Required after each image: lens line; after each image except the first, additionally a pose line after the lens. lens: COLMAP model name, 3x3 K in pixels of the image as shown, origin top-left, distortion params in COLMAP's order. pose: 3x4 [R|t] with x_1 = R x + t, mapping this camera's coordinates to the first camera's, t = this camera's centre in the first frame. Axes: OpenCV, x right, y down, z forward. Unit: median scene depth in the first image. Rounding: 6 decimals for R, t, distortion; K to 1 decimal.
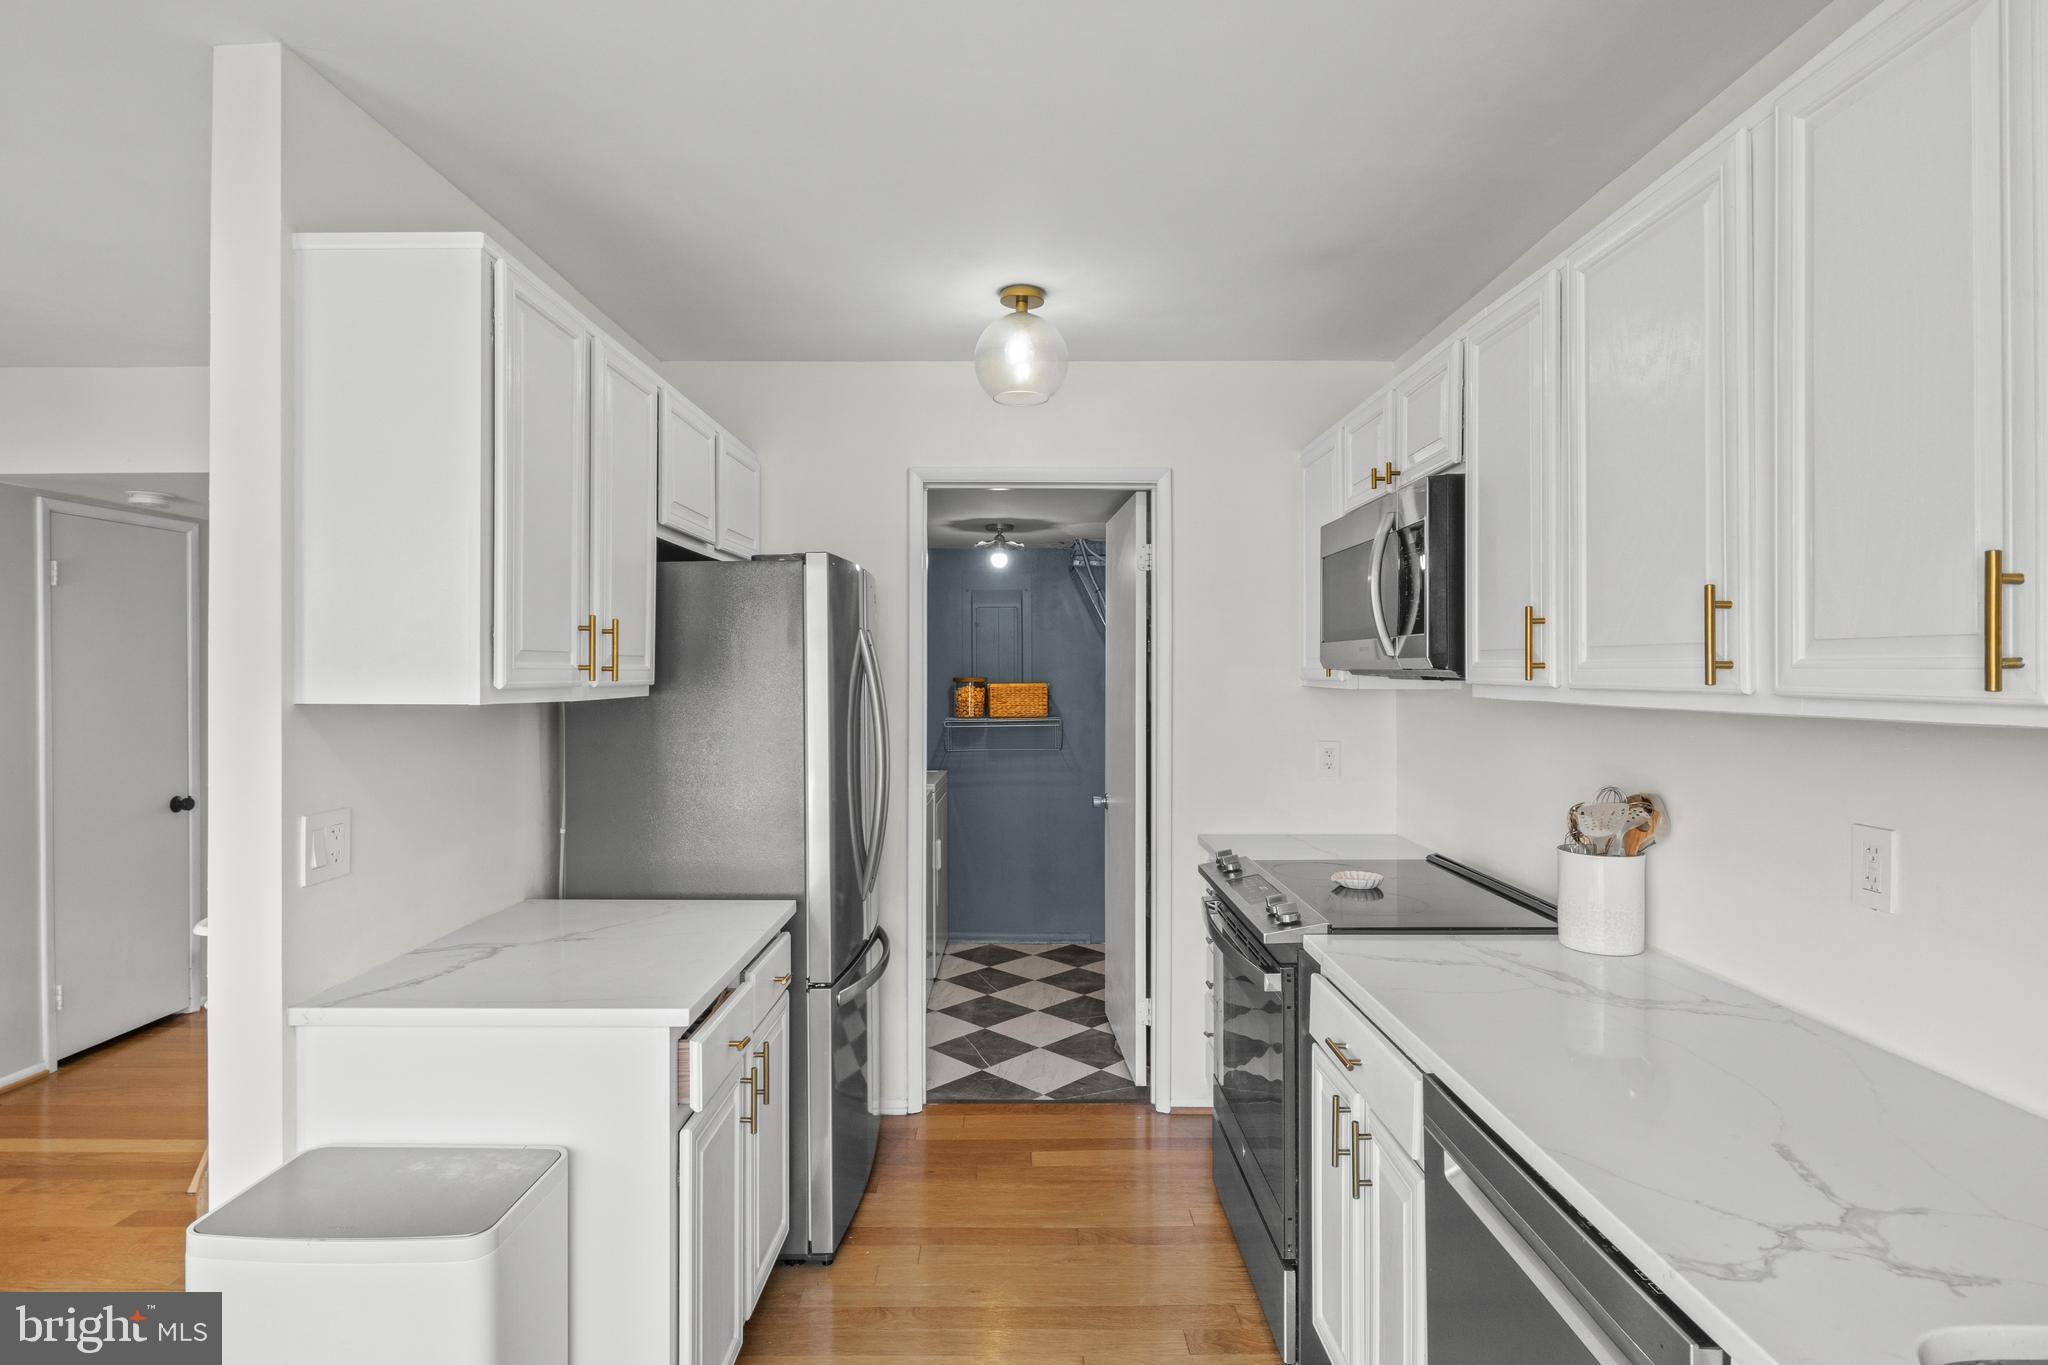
lens RADIAL K [[1030.0, 0, 1029.8], [0, 1030.0, 671.7], [0, 0, 1]] dist [-0.002632, -0.000031]
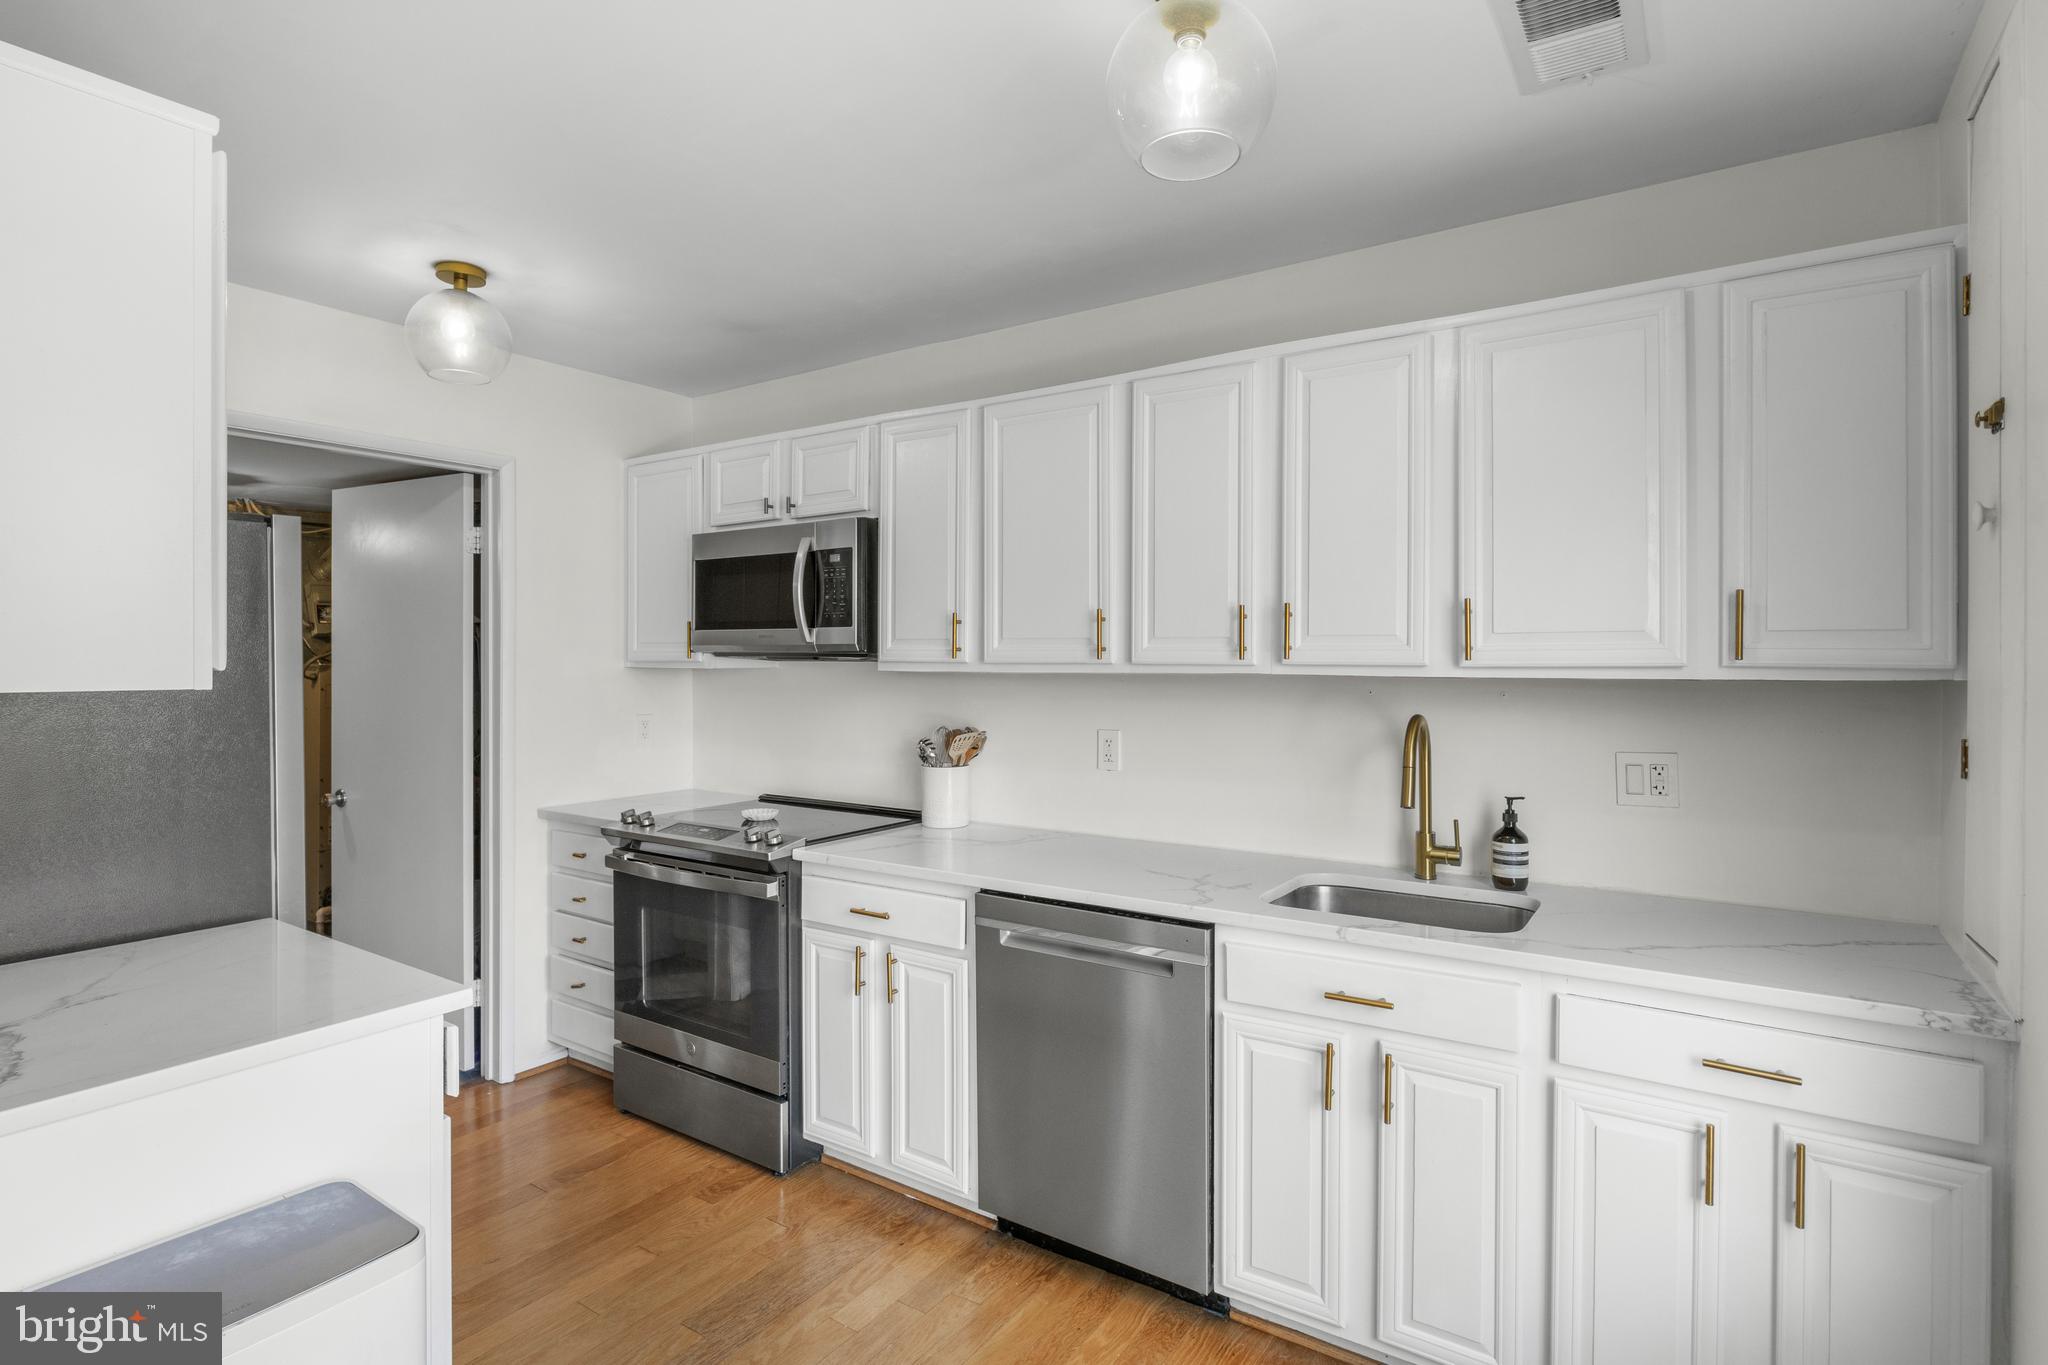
lens RADIAL K [[1030.0, 0, 1023.6], [0, 1030.0, 674.1], [0, 0, 1]] dist [-0.002632, -0.000031]
pose [[0.573469, -0.012760, 0.819128, -0.516071], [0.001093, 0.999890, 0.014811, 0.006136], [-0.819227, -0.007598, 0.573419, -0.013500]]
